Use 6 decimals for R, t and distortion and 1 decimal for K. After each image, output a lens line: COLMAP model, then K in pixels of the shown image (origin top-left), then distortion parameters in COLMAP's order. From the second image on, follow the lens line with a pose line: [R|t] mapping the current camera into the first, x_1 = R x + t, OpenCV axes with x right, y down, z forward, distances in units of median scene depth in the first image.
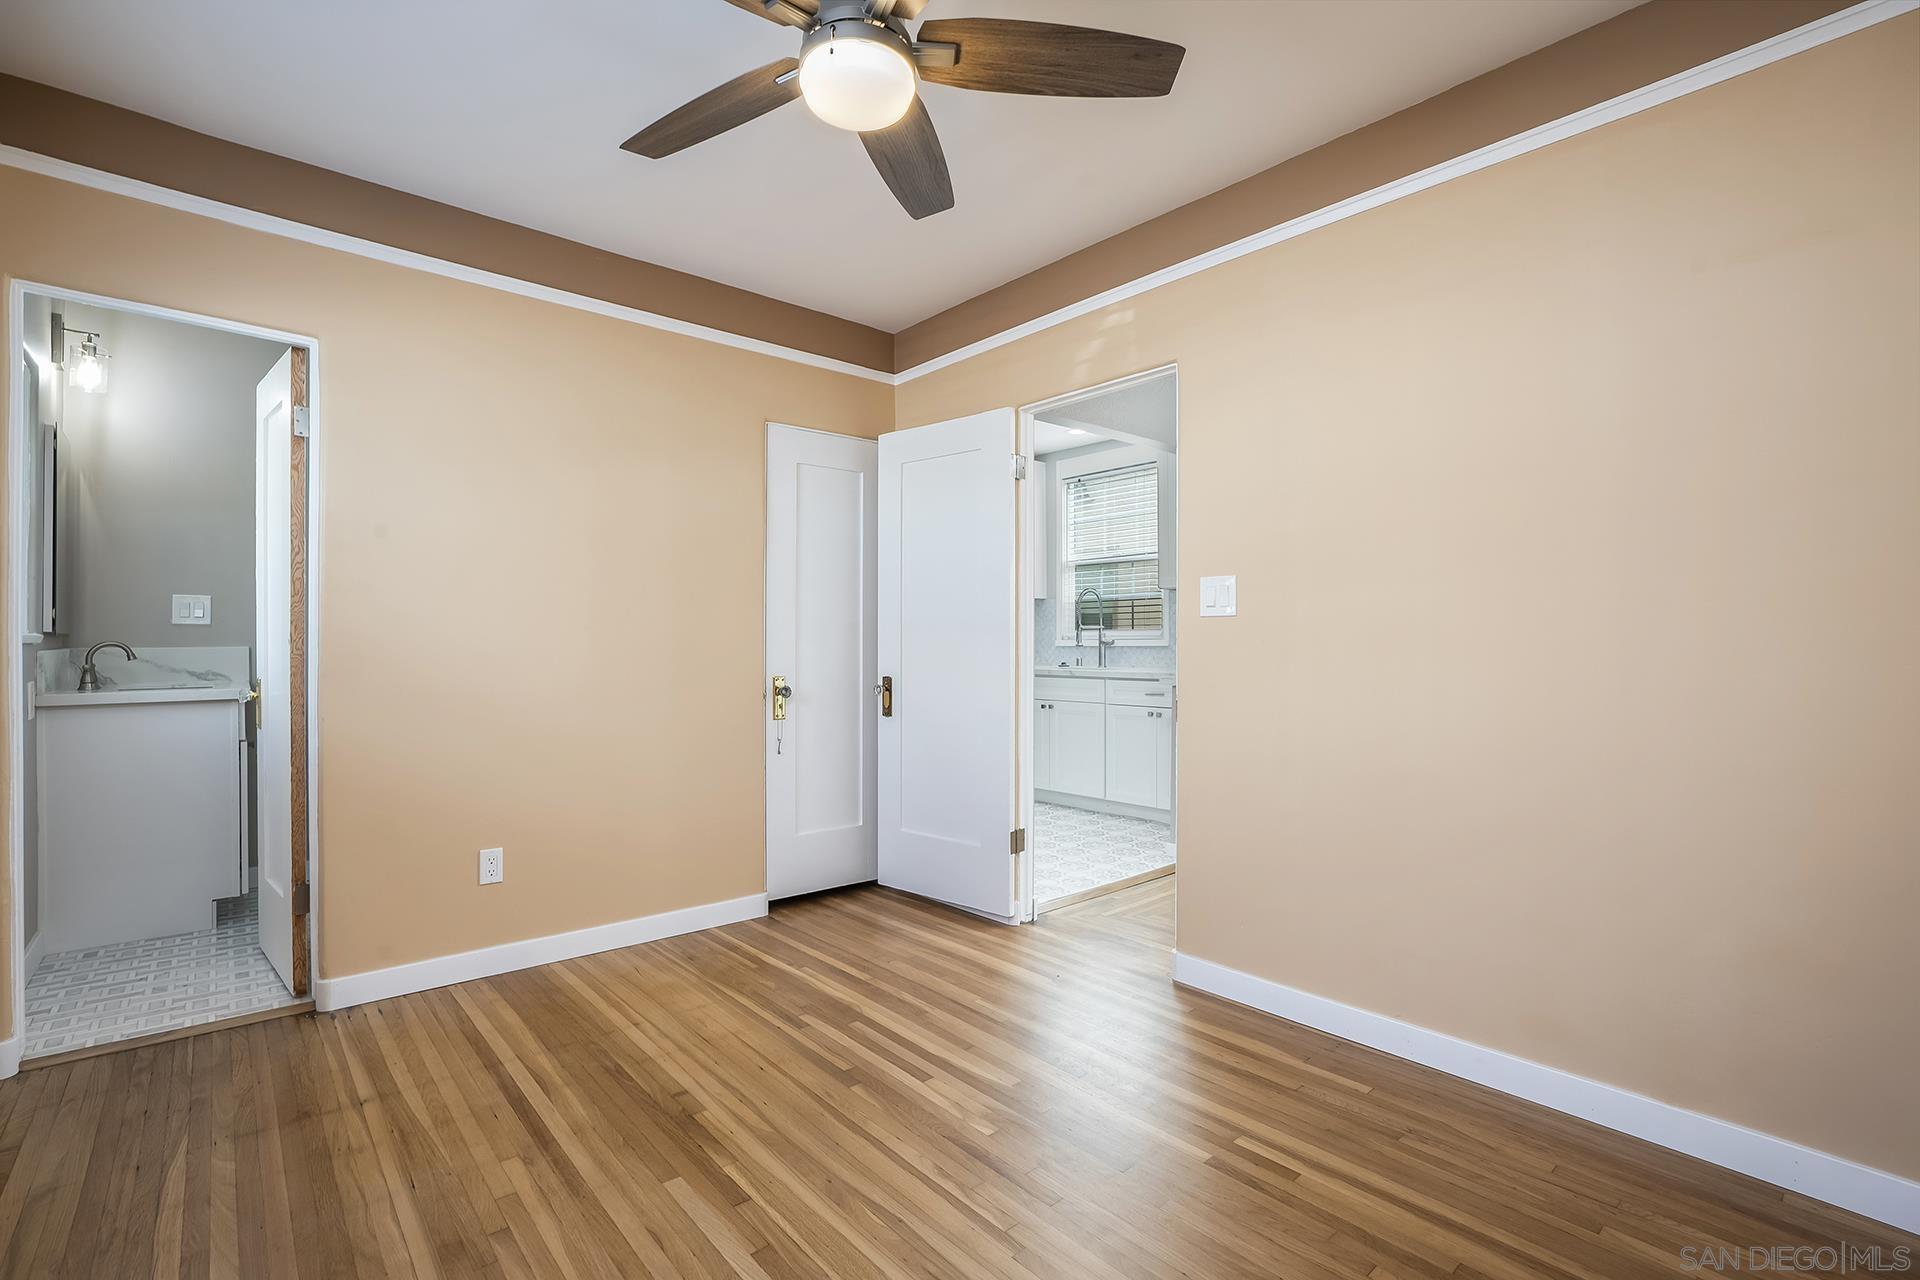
lens RADIAL K [[874.9, 0, 960.0], [0, 874.9, 637.3], [0, 0, 1]] dist [-0.031238, 0.011799]
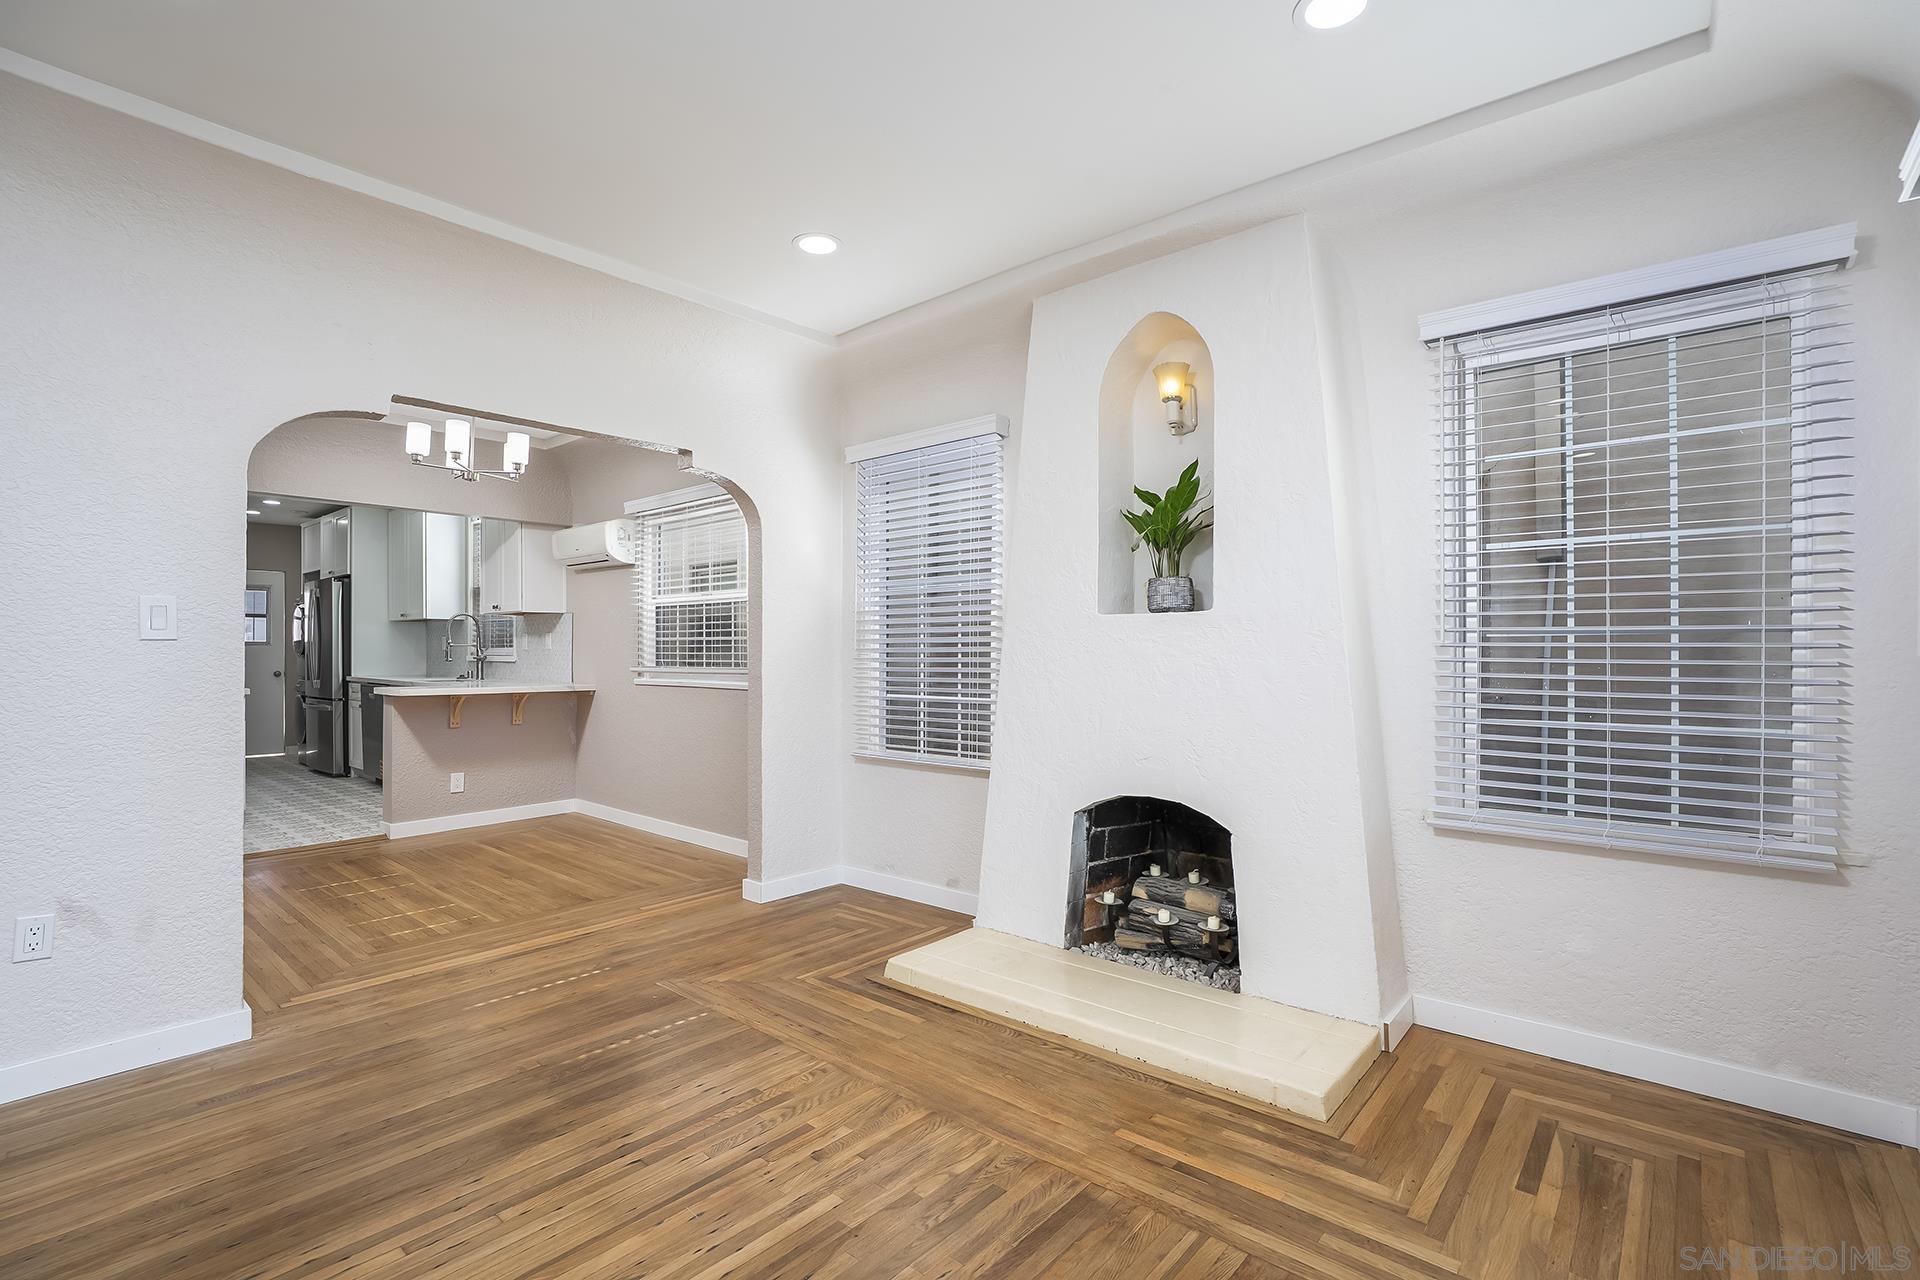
lens RADIAL K [[874.9, 0, 958.4], [0, 874.9, 658.0], [0, 0, 1]] dist [-0.031238, 0.011799]
pose [[0.990271, 0.003156, 0.139115, 0.658856], [-0.004424, 0.999951, 0.008809, -0.007835], [-0.139080, -0.009339, 0.990237, -0.243120]]
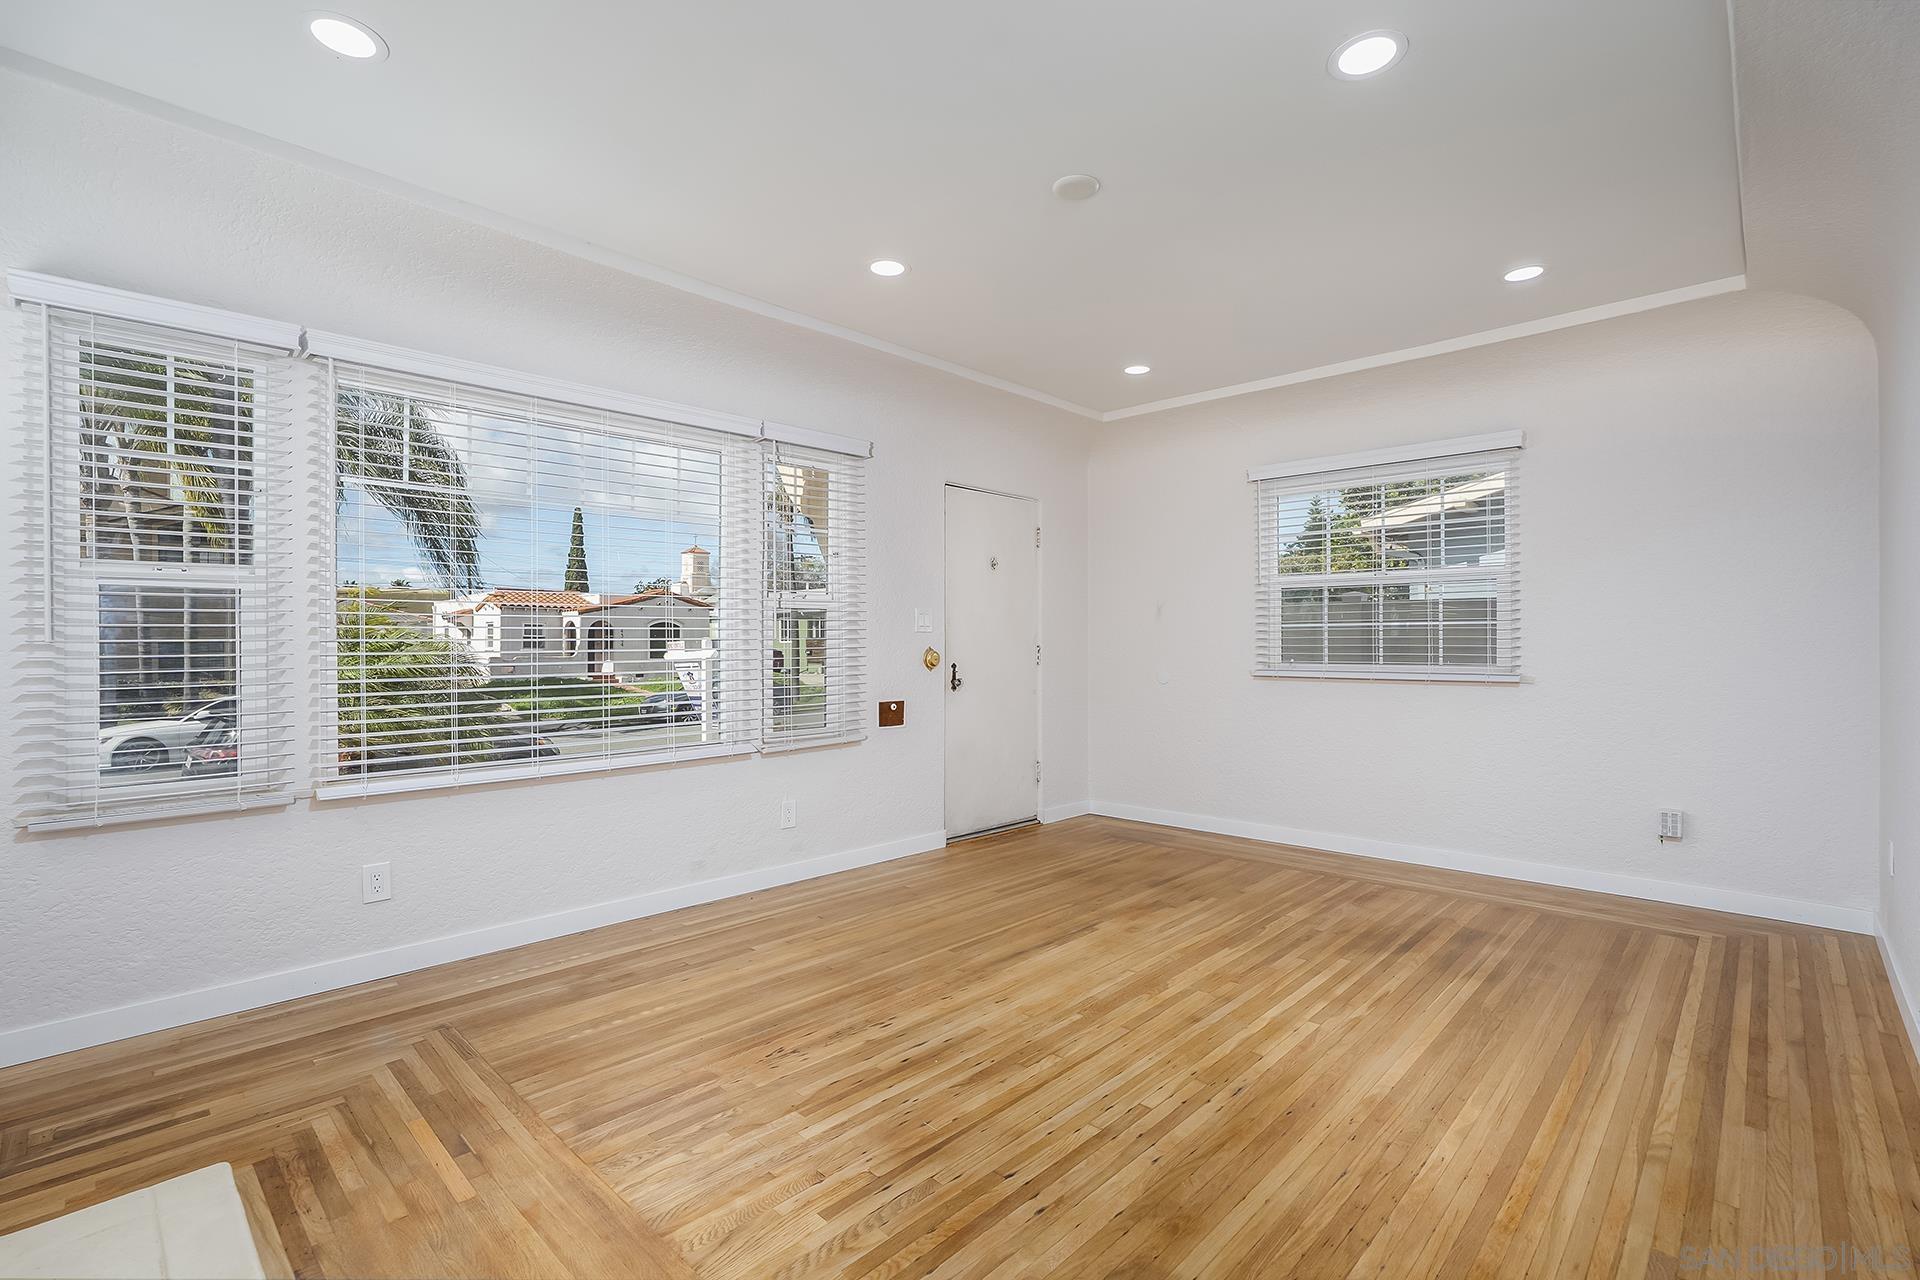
lens RADIAL K [[874.9, 0, 967.0], [0, 874.9, 628.6], [0, 0, 1]] dist [-0.031238, 0.011799]
pose [[-0.995220, 0.002529, -0.097621, 0.628670], [0.004433, 0.999804, -0.019287, -0.004031], [0.097553, -0.019628, -0.995037, 0.407447]]
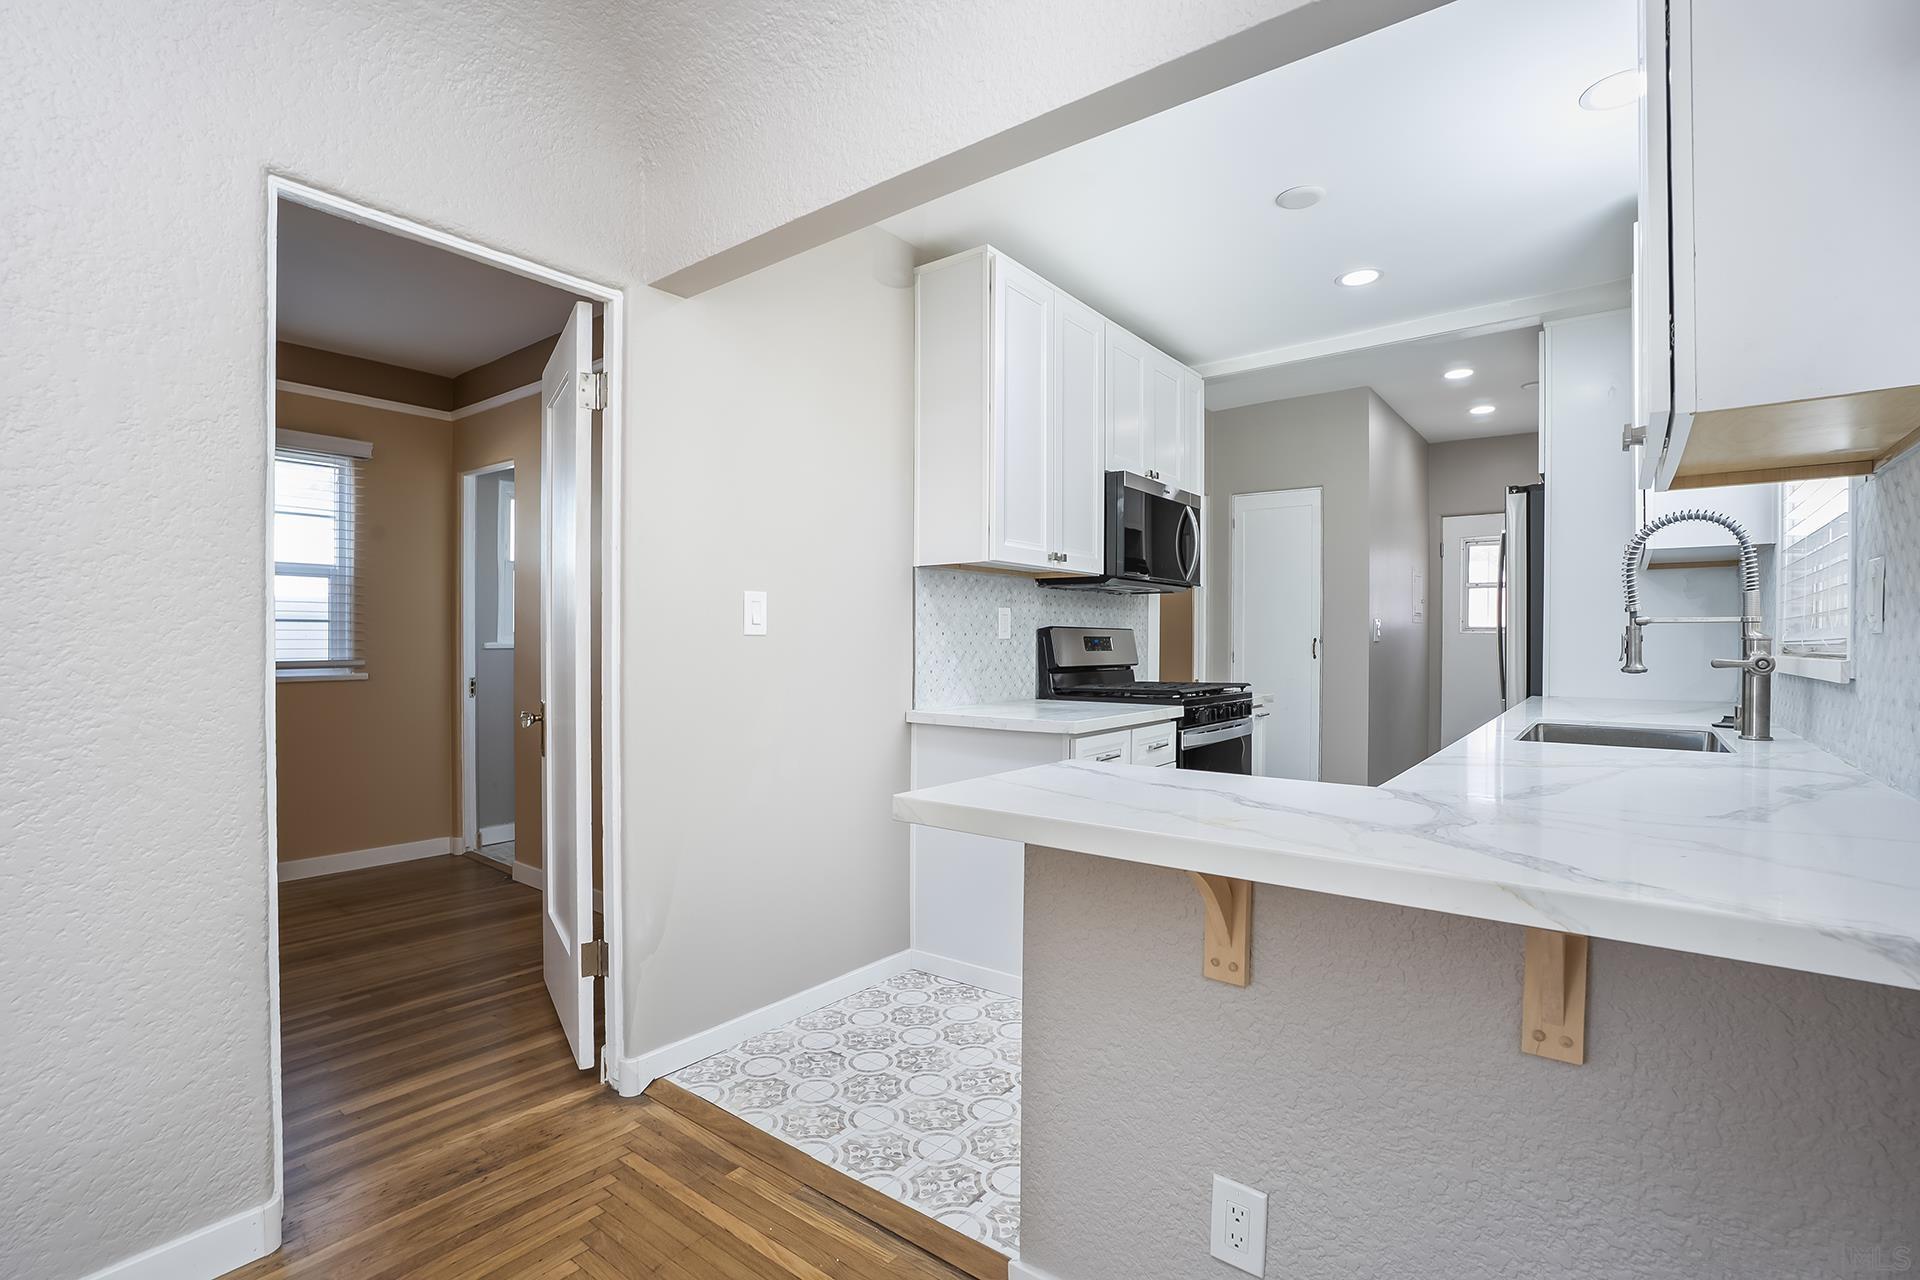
lens RADIAL K [[874.9, 0, 941.4], [0, 874.9, 651.8], [0, 0, 1]] dist [-0.031238, 0.011799]
pose [[0.182448, 0.011842, -0.983144, 0.443443], [0.002685, 0.999918, 0.012542, -0.003945], [0.983212, -0.004928, 0.182401, 0.662345]]
